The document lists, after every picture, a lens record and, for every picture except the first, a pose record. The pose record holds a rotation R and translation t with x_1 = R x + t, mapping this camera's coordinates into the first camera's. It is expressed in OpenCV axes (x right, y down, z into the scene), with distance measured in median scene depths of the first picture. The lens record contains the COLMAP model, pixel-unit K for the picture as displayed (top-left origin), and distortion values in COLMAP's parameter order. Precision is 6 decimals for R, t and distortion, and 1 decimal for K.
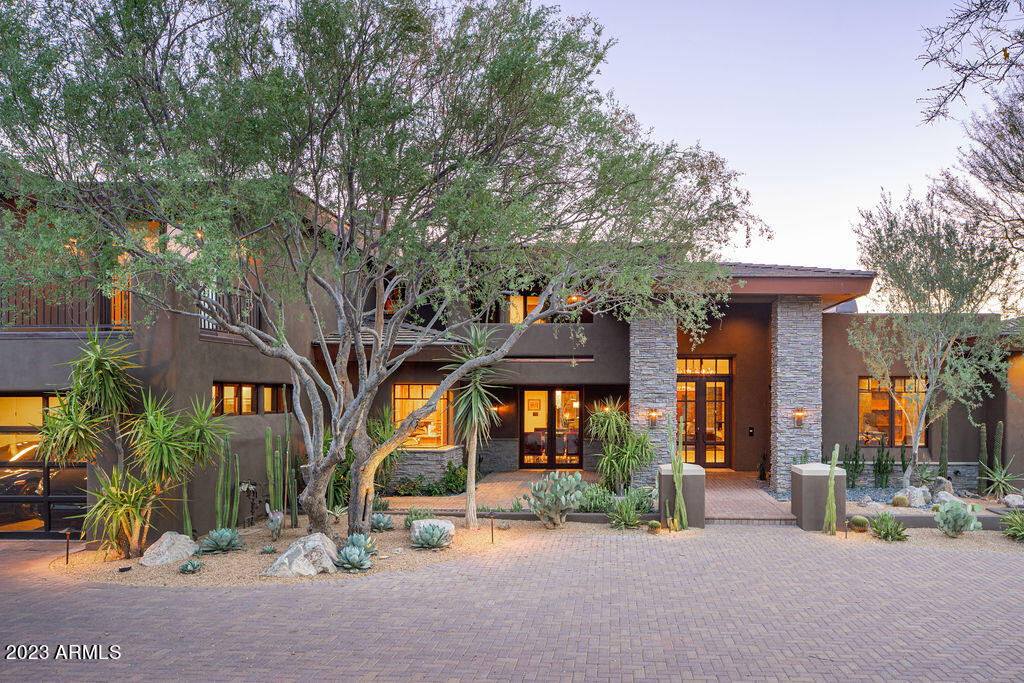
lens RADIAL K [[728.5, 0, 512.0], [0, 728.5, 361.0], [0, 0, 1]] dist [0.003461, -0.002051]
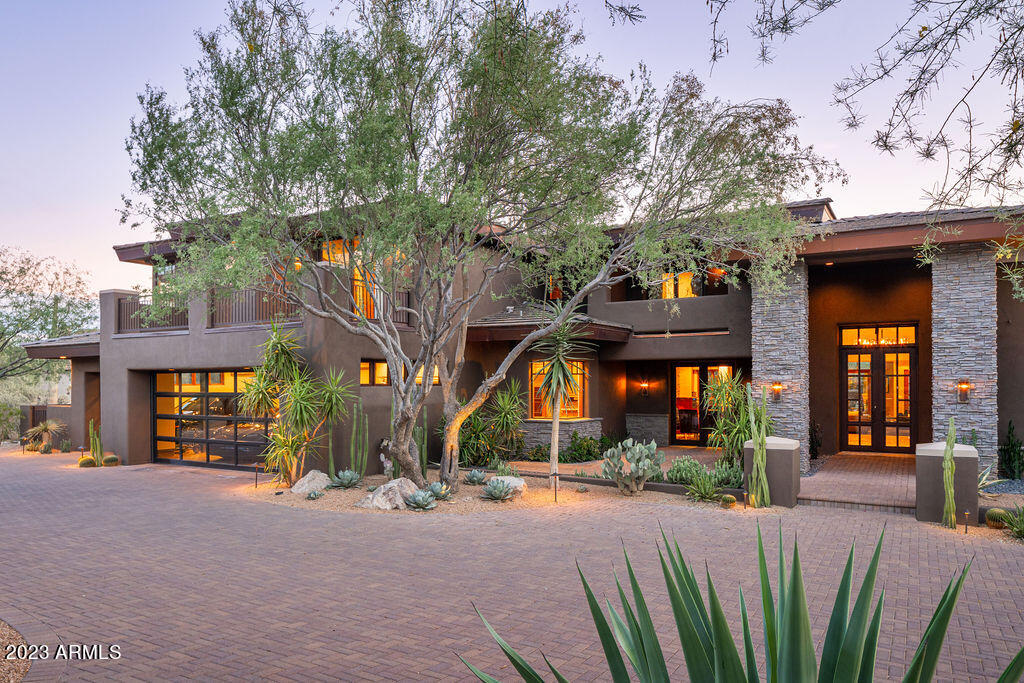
lens RADIAL K [[729.8, 0, 512.0], [0, 729.8, 341.5], [0, 0, 1]] dist [-0.000484, 0.003623]
pose [[0.856353, -0.036930, -0.515068, 0.498416], [0.023407, 0.999190, -0.032725, 0.048070], [0.515860, 0.015968, 0.856524, 0.036459]]
